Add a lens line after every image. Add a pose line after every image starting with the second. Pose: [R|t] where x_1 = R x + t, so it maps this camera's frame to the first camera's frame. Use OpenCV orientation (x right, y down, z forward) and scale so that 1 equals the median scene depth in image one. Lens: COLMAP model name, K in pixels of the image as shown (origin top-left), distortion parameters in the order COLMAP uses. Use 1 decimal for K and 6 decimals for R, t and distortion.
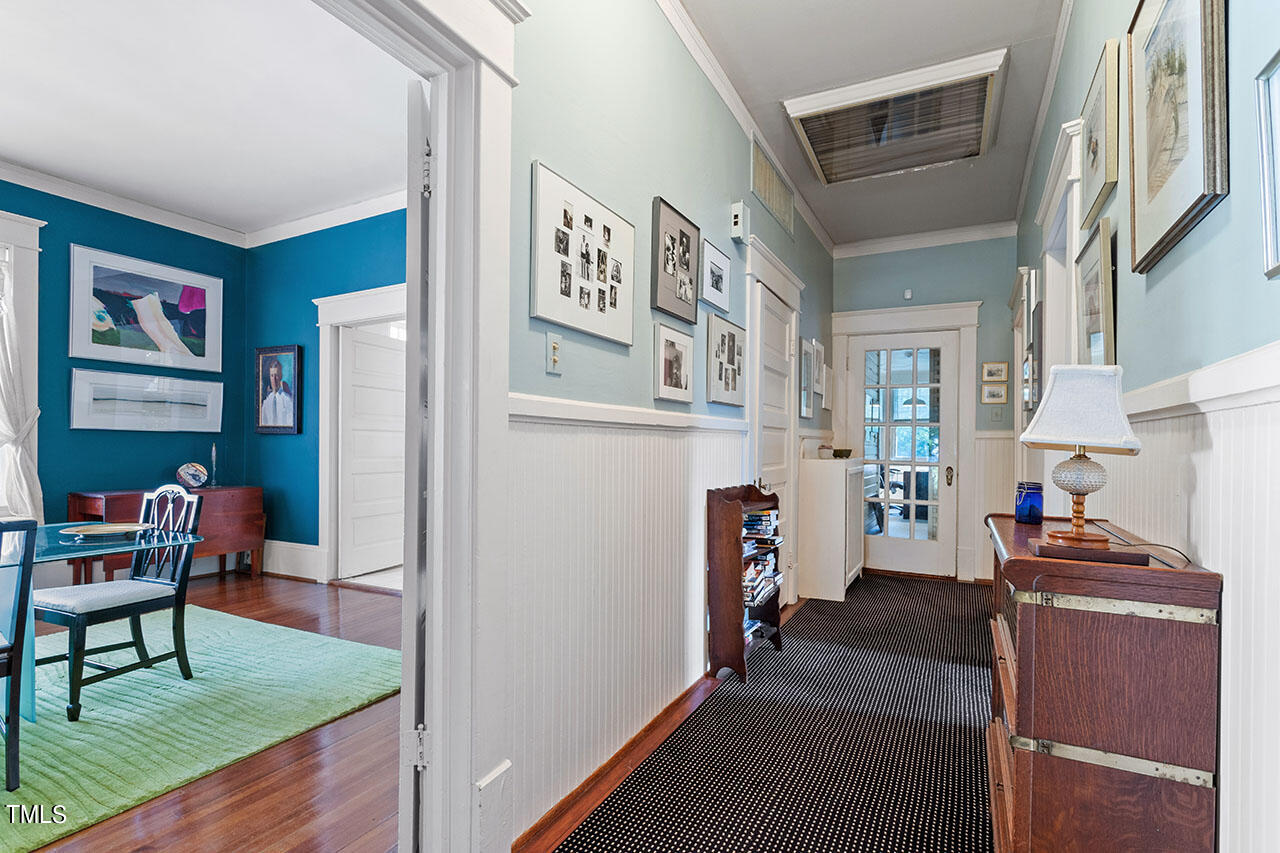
lens RADIAL K [[621.3, 0, 639.9], [0, 621.3, 438.7], [0, 0, 1]] dist [-0.002961, 0.000591]
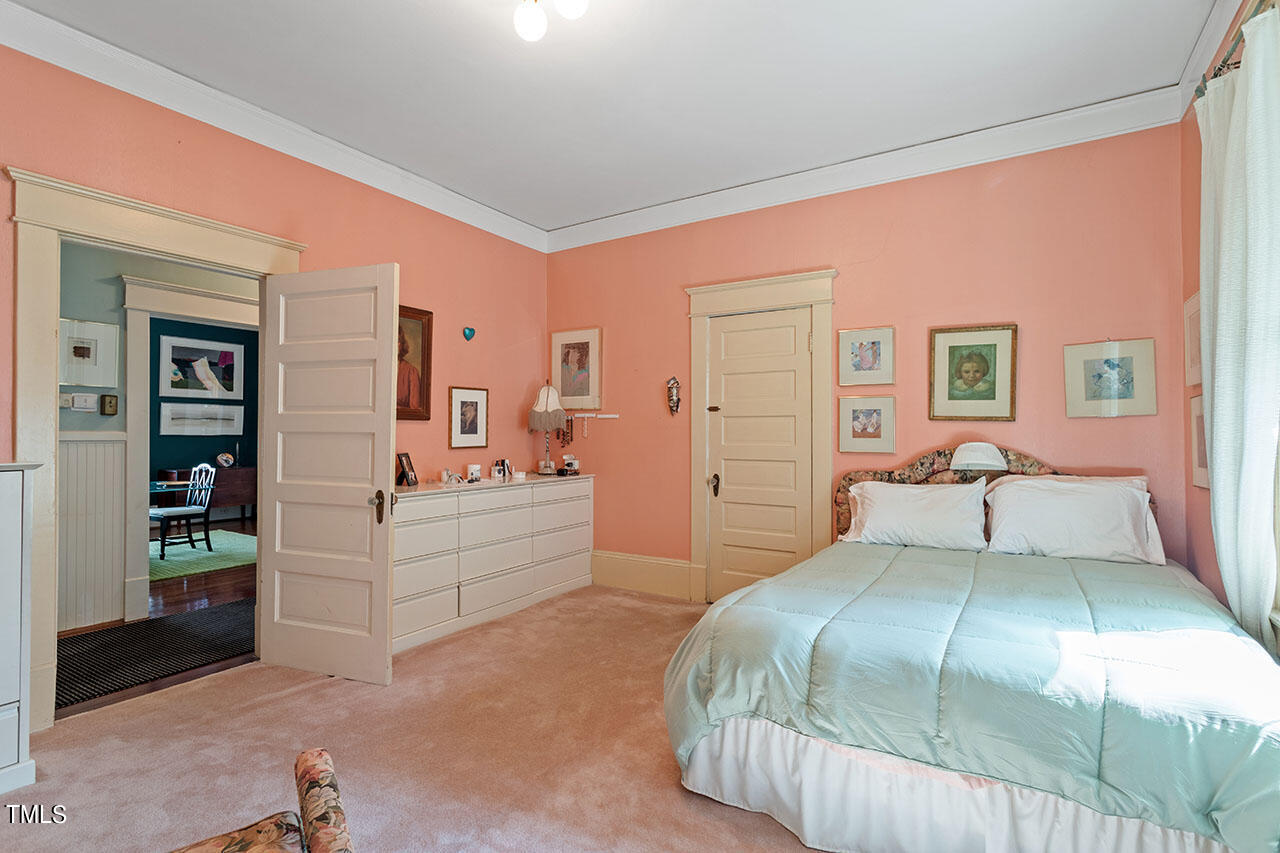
lens RADIAL K [[621.3, 0, 645.4], [0, 621.3, 425.4], [0, 0, 1]] dist [-0.002961, 0.000591]
pose [[0.997263, -0.001611, -0.073916, 0.639405], [0.001240, 0.999986, -0.005073, -0.032099], [0.073923, 0.004967, 0.997252, -0.712294]]
